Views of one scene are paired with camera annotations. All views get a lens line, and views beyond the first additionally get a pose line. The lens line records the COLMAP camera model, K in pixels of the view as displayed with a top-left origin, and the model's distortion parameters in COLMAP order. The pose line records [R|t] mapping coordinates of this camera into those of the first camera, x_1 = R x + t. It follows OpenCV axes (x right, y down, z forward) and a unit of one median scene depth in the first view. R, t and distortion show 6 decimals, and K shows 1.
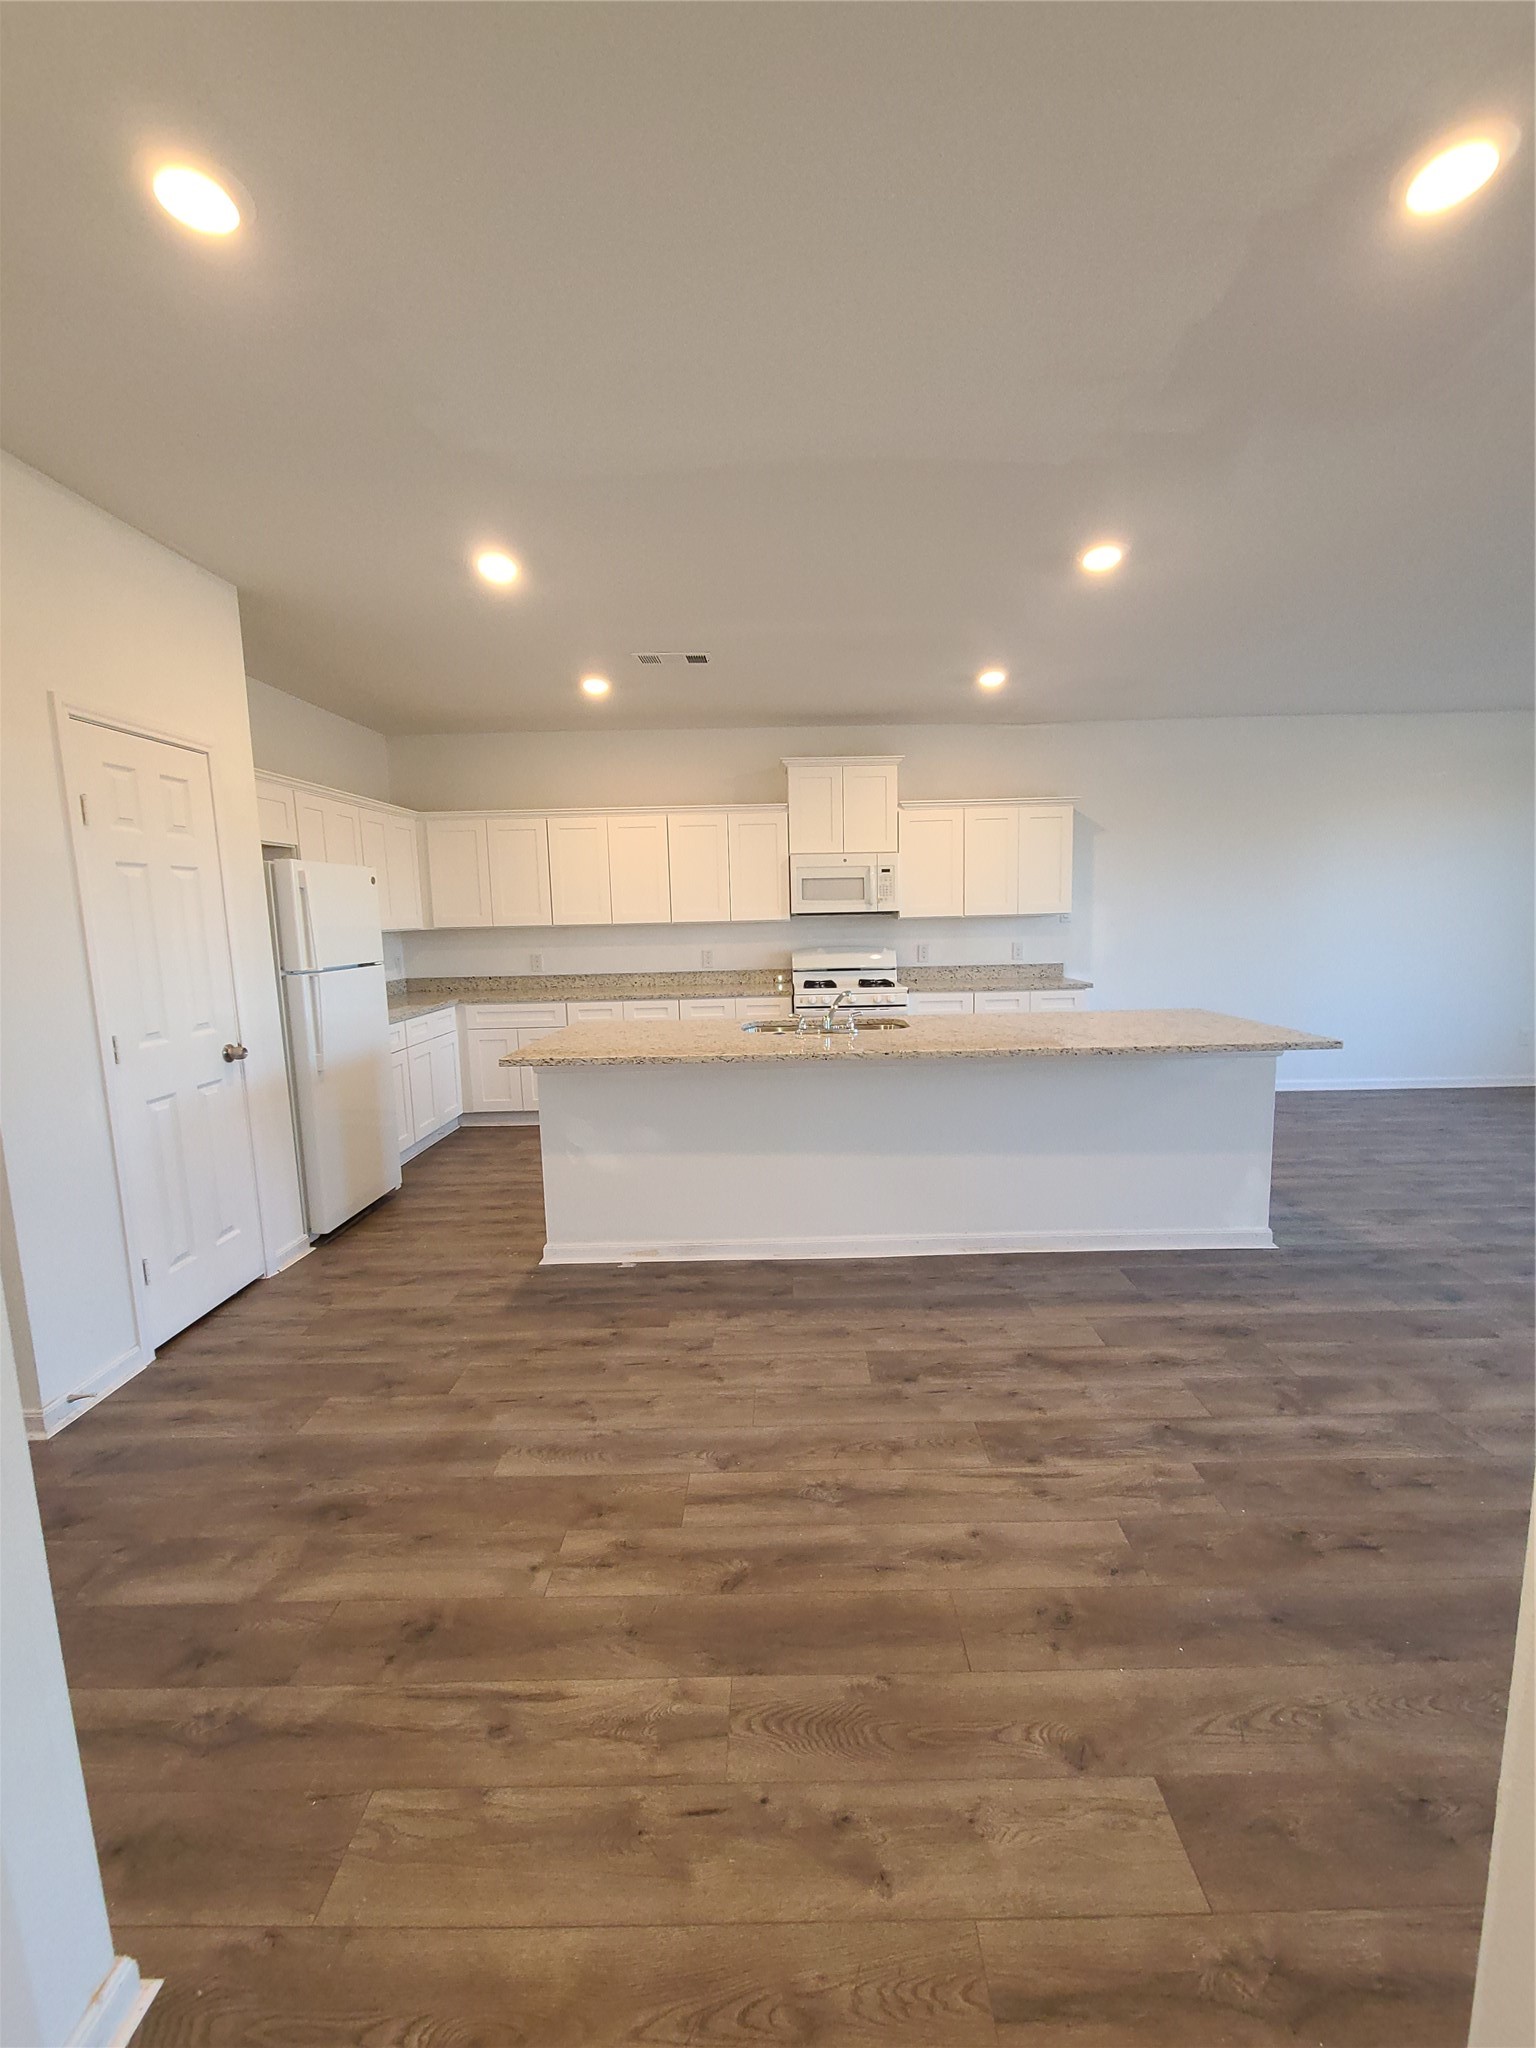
lens RADIAL K [[838.2, 0, 780.5], [0, 838.2, 1023.1], [0, 0, 1]] dist [0.001772, -0.002947]
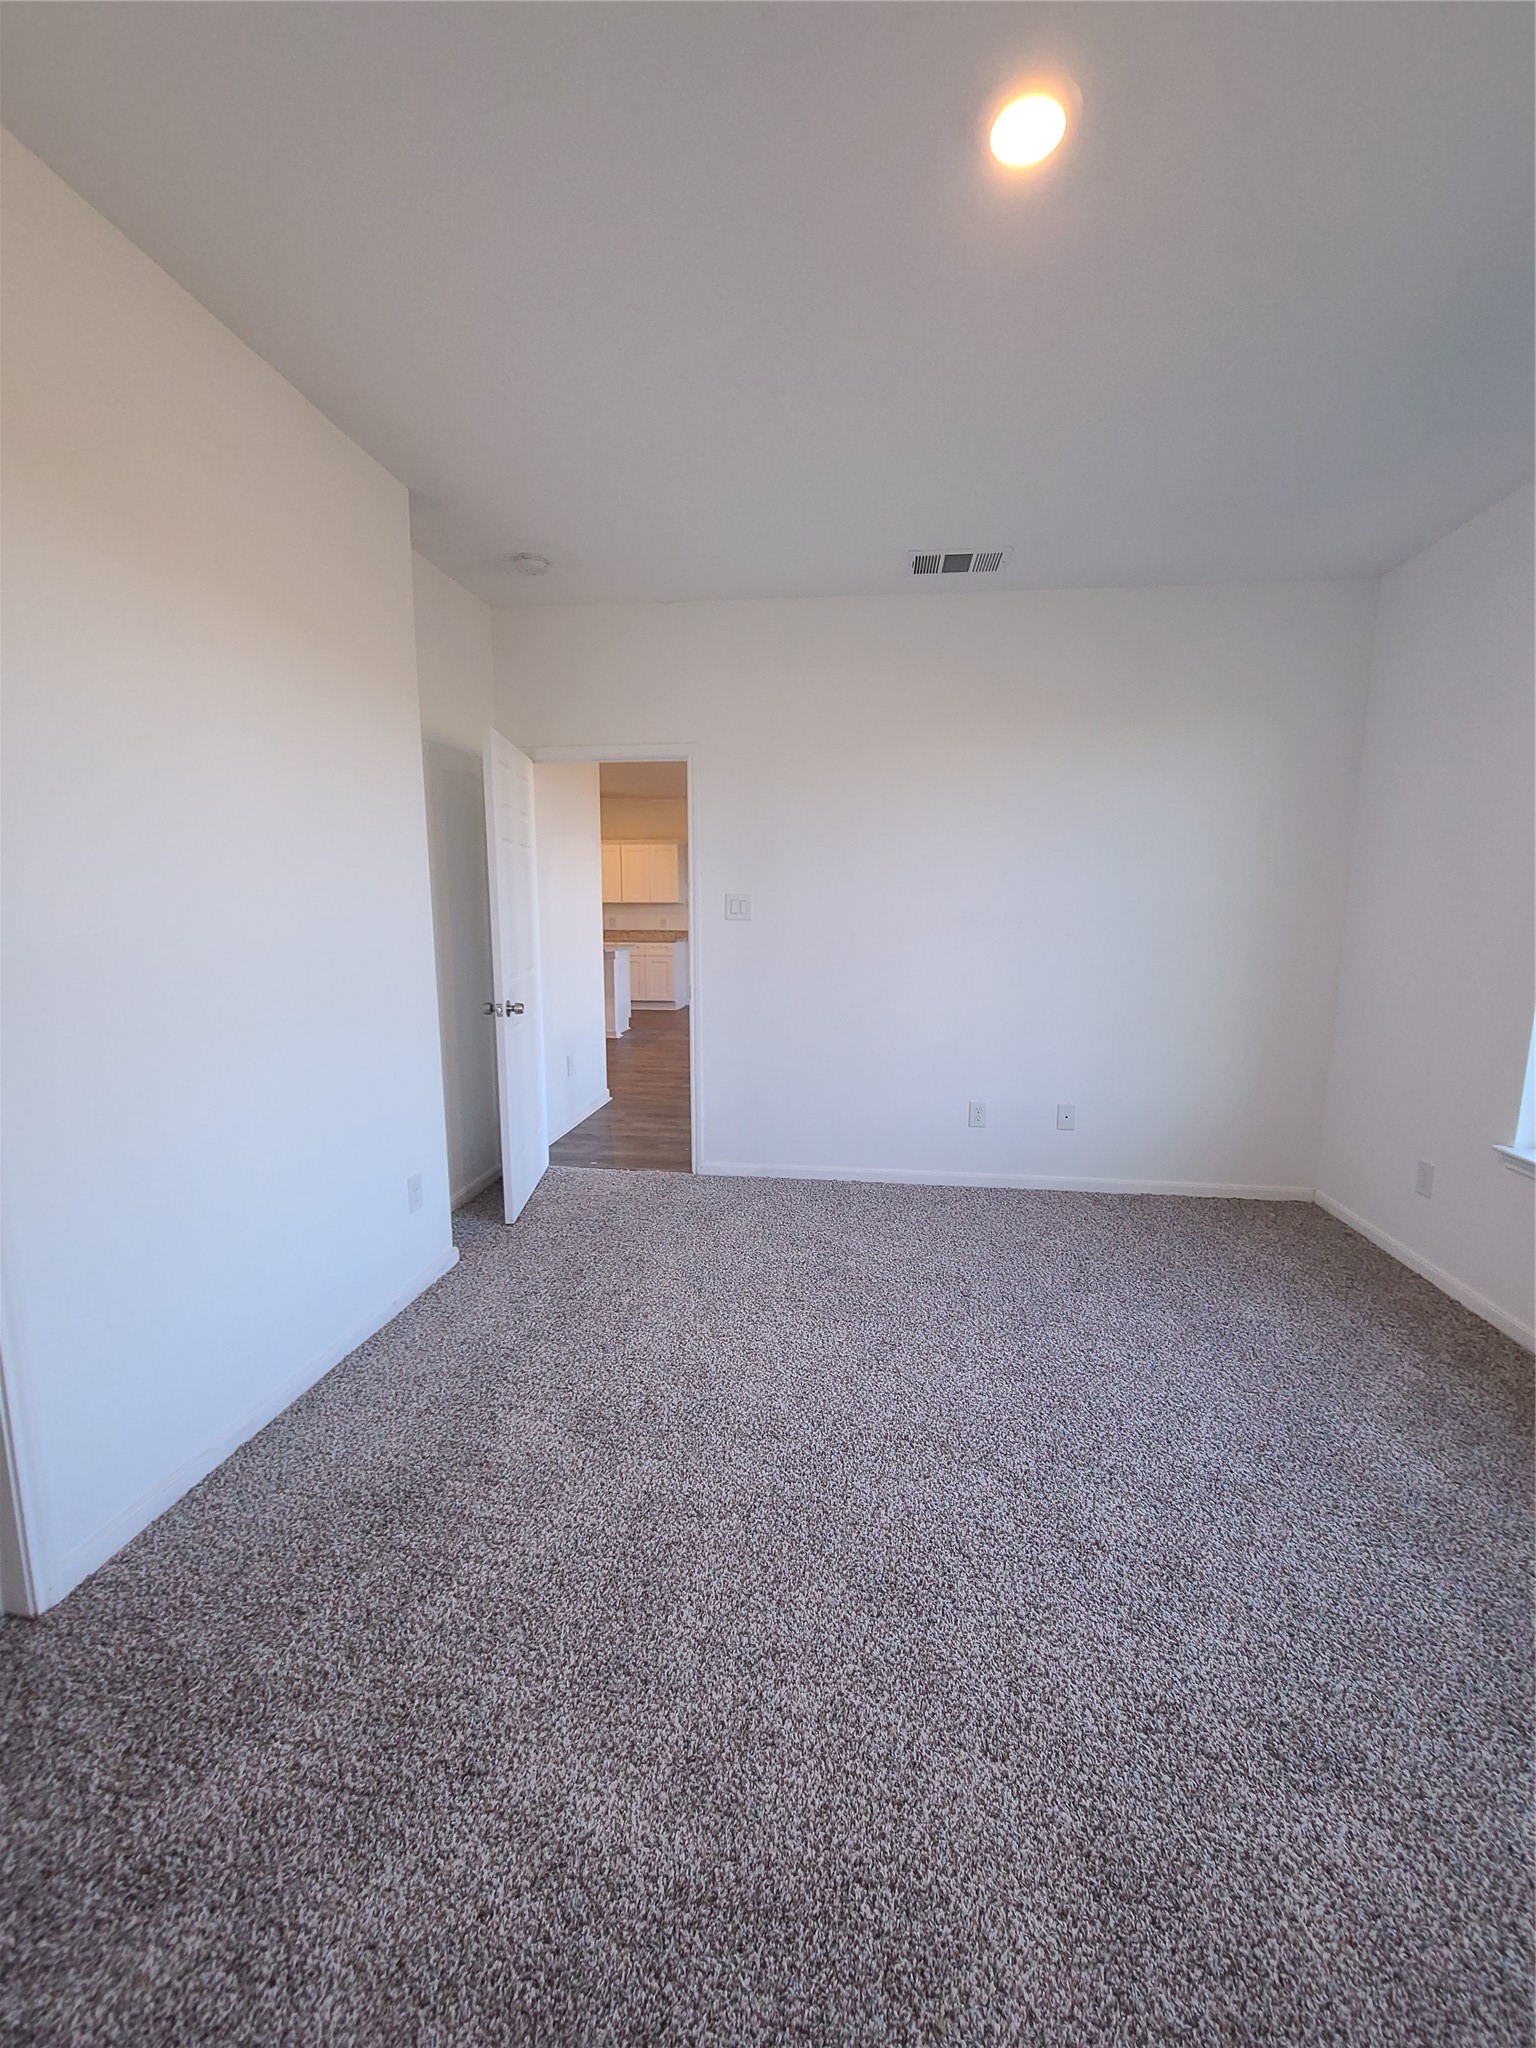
lens RADIAL K [[838.2, 0, 780.5], [0, 838.2, 1023.1], [0, 0, 1]] dist [0.001772, -0.002947]
pose [[0.993248, 0.040377, -0.108760, 0.815764], [-0.039005, 0.999131, 0.014720, 0.102694], [0.109260, -0.010378, 0.993959, -0.846938]]
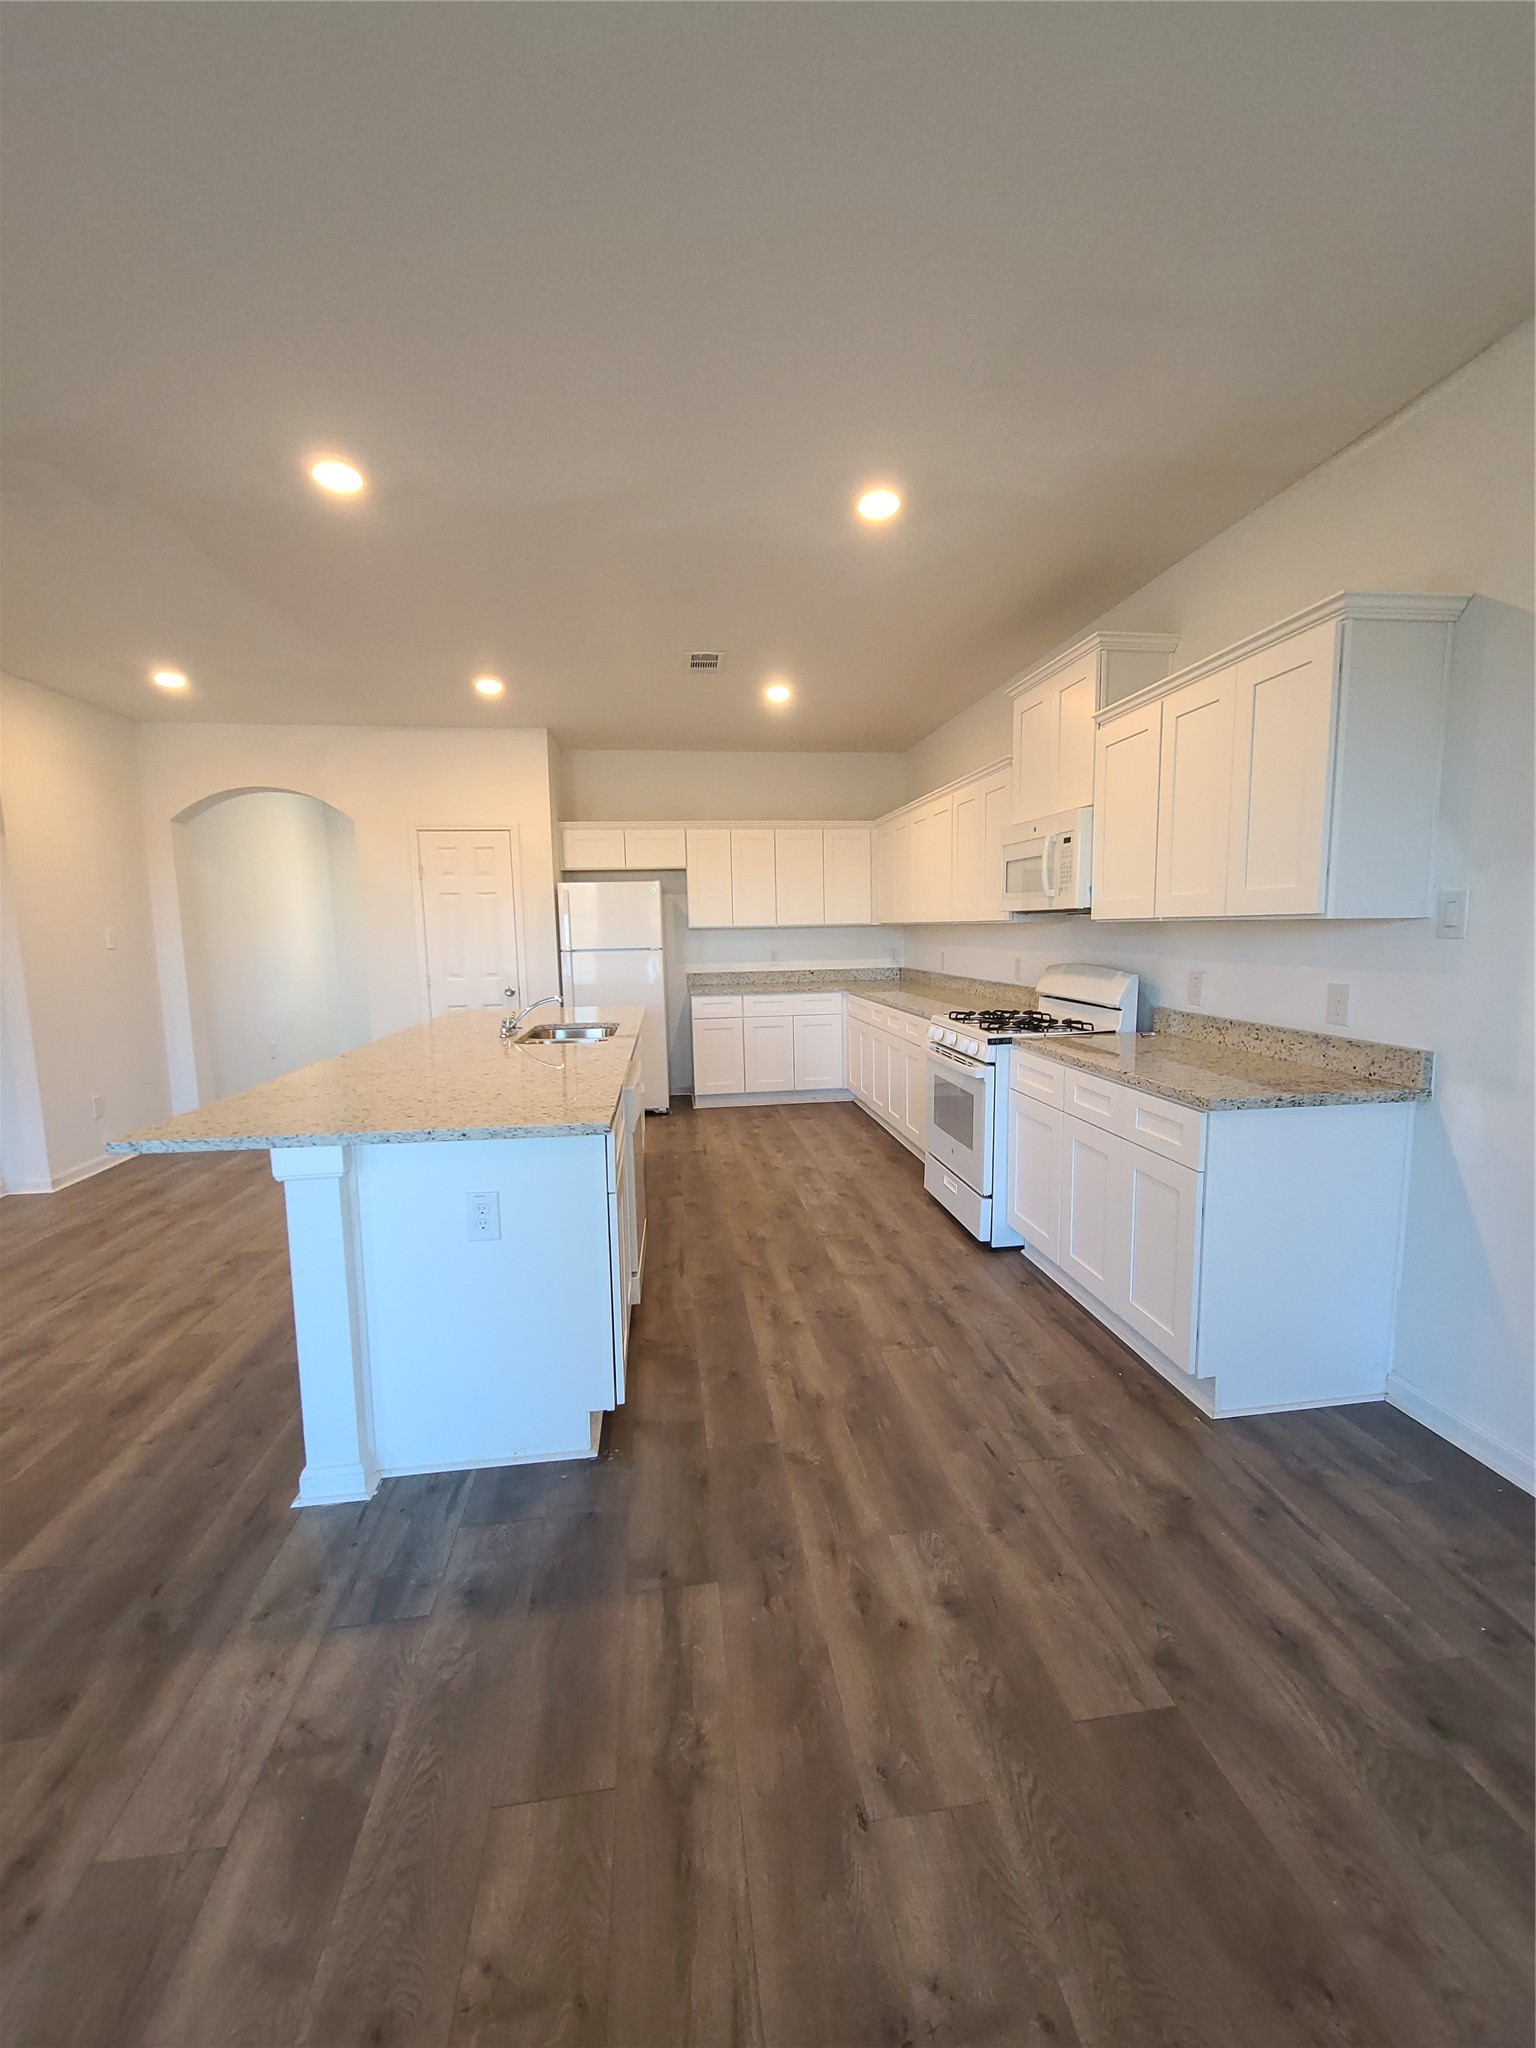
lens RADIAL K [[838.2, 0, 780.5], [0, 838.2, 1023.1], [0, 0, 1]] dist [0.001772, -0.002947]
pose [[0.142663, 0.134691, -0.980564, 0.715672], [-0.113821, 0.986358, 0.118927, -0.104712], [0.983205, 0.094642, 0.156048, 0.741968]]
